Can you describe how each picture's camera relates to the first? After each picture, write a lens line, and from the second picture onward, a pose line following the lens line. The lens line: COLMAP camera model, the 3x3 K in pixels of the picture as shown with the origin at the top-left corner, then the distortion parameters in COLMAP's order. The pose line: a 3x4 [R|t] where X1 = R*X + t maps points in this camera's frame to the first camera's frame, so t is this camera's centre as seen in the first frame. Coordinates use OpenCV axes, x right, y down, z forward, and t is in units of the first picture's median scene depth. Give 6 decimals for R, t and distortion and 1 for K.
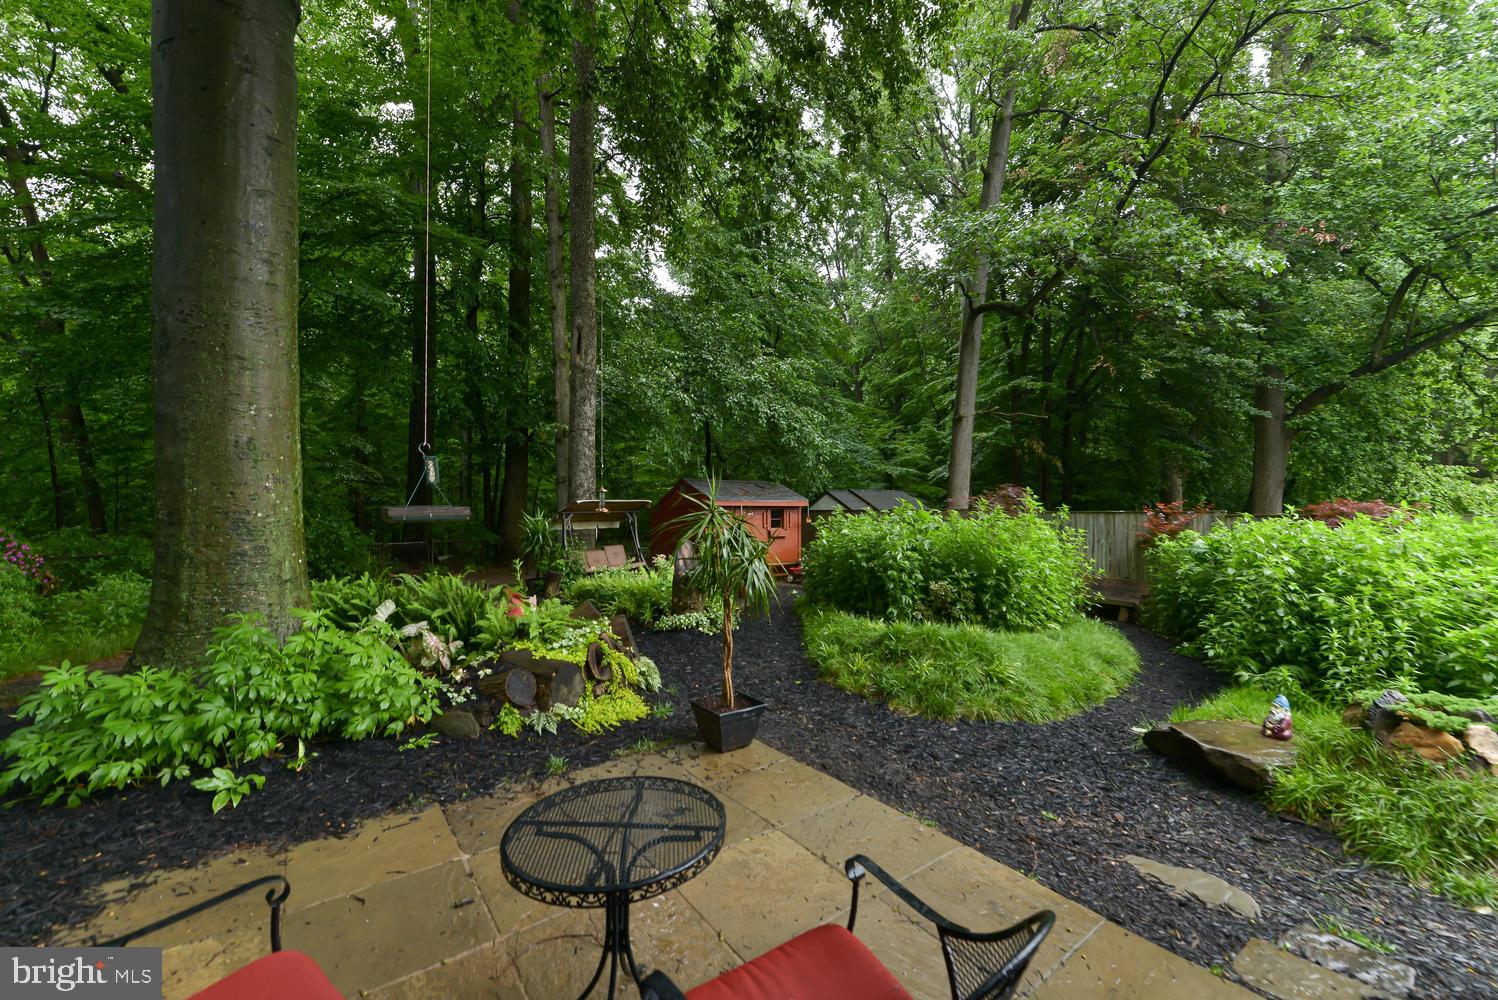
lens RADIAL K [[603.7, 0, 751.5], [0, 603.7, 501.7], [0, 0, 1]] dist [-0.005986, 0.000841]
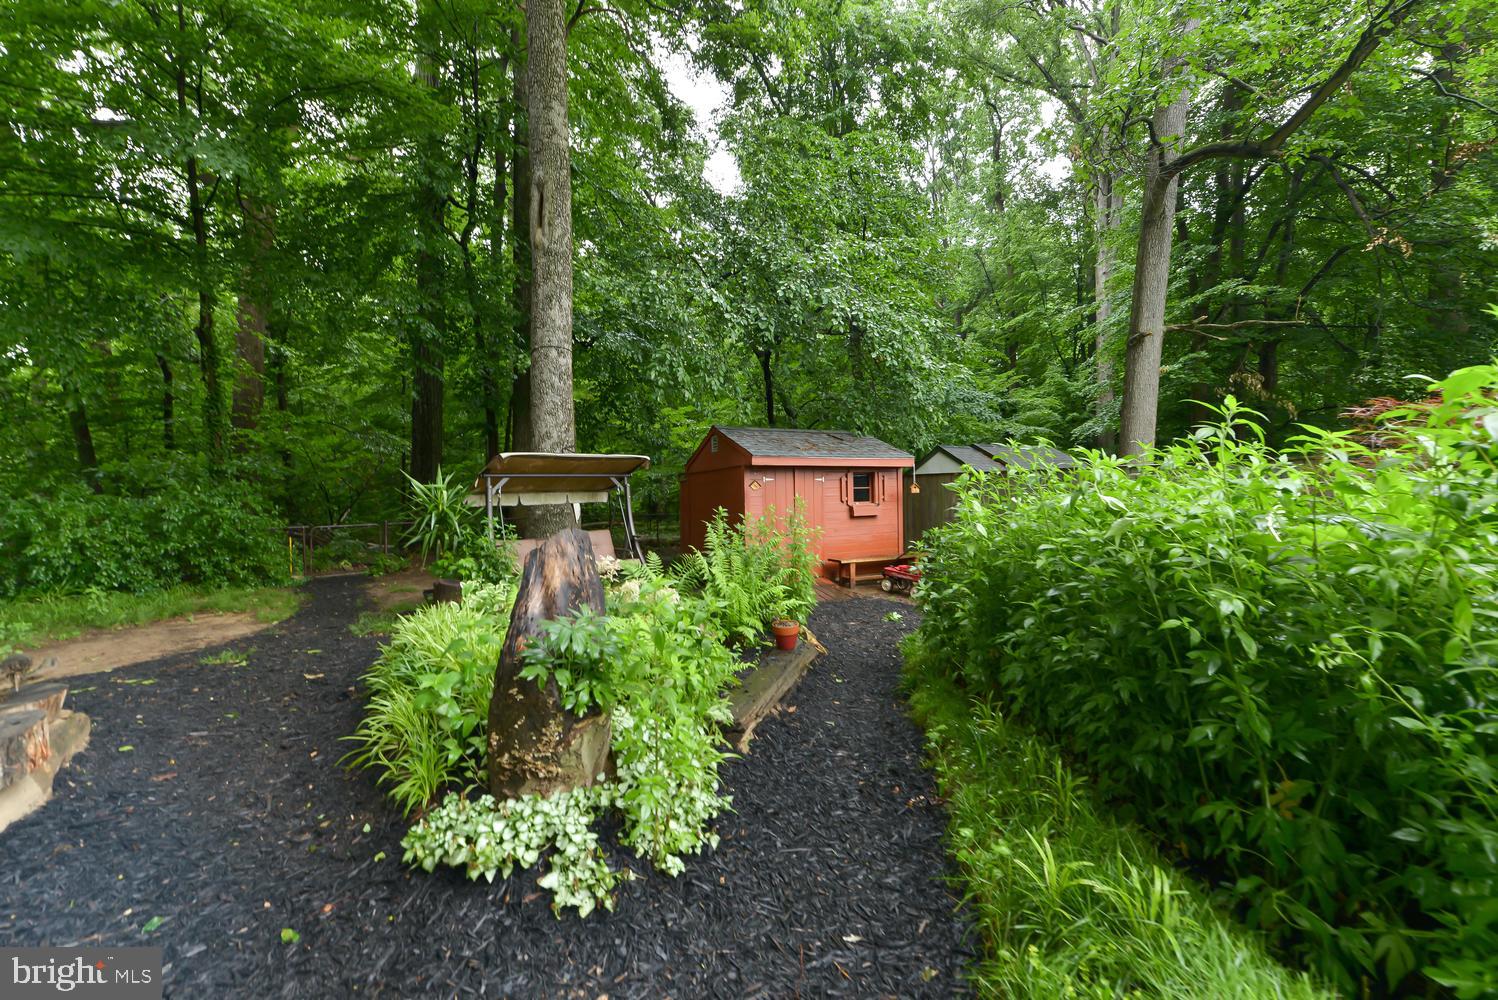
lens RADIAL K [[603.7, 0, 749.2], [0, 603.7, 493.4], [0, 0, 1]] dist [-0.005986, 0.000841]
pose [[0.989005, -0.008373, -0.147644, 0.015608], [0.011662, 0.999702, 0.021428, 0.018160], [0.147420, -0.022914, 0.988808, 0.330874]]
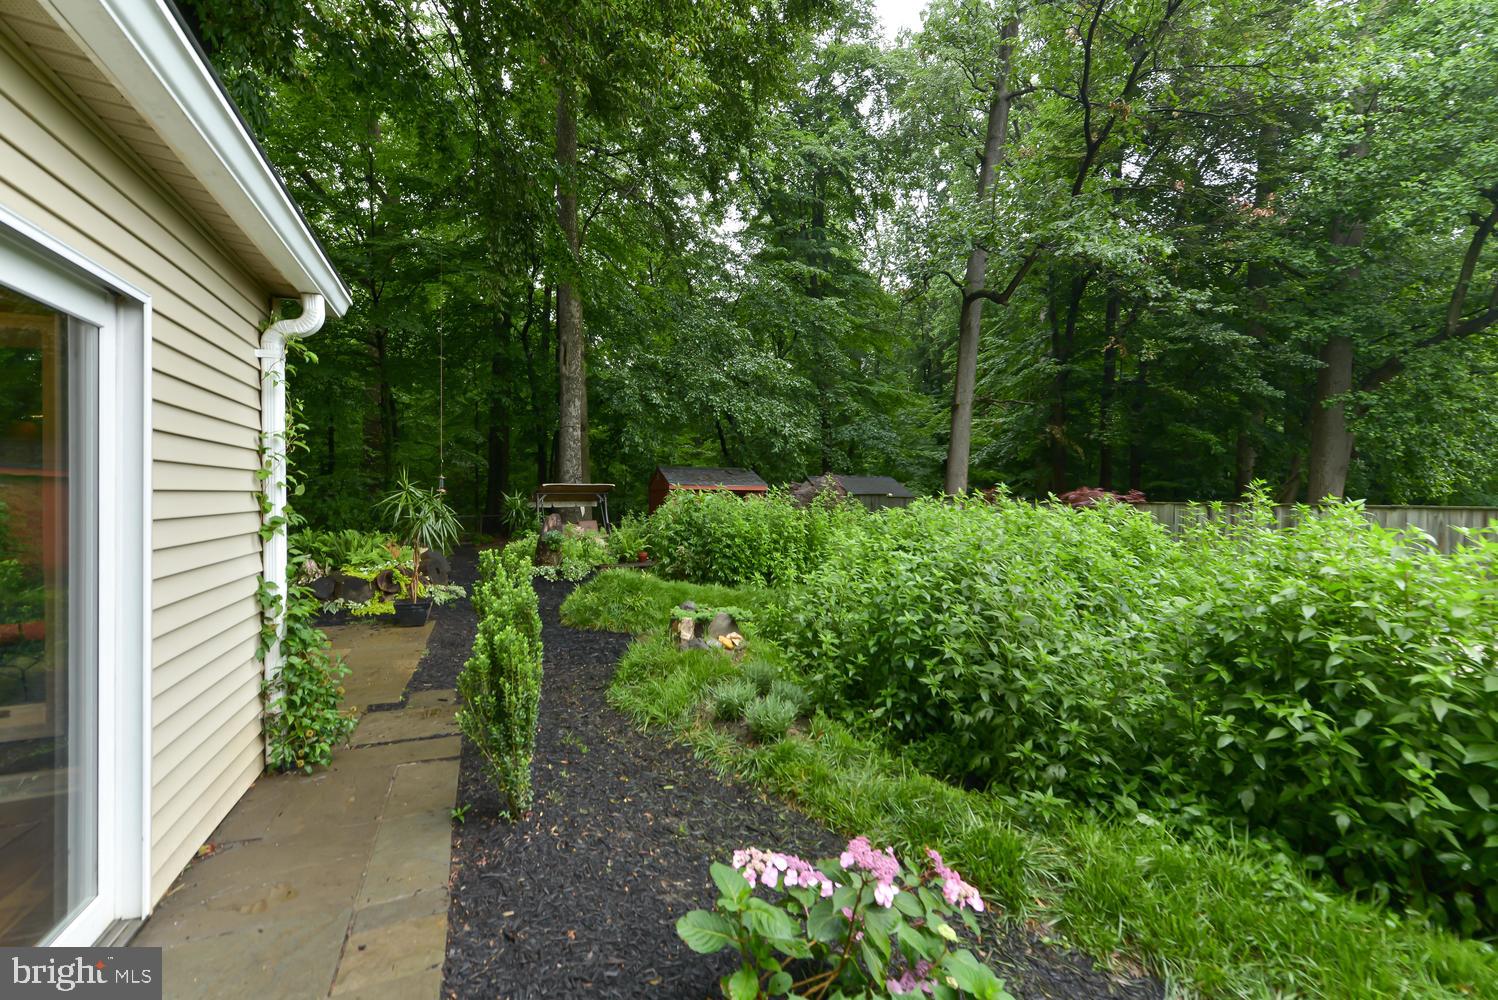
lens RADIAL K [[603.7, 0, 735.3], [0, 603.7, 519.7], [0, 0, 1]] dist [-0.005986, 0.000841]
pose [[0.971043, 0.021290, -0.237953, 0.283727], [-0.008237, 0.998413, 0.055714, -0.000758], [0.238761, -0.052141, 0.969677, -0.098816]]
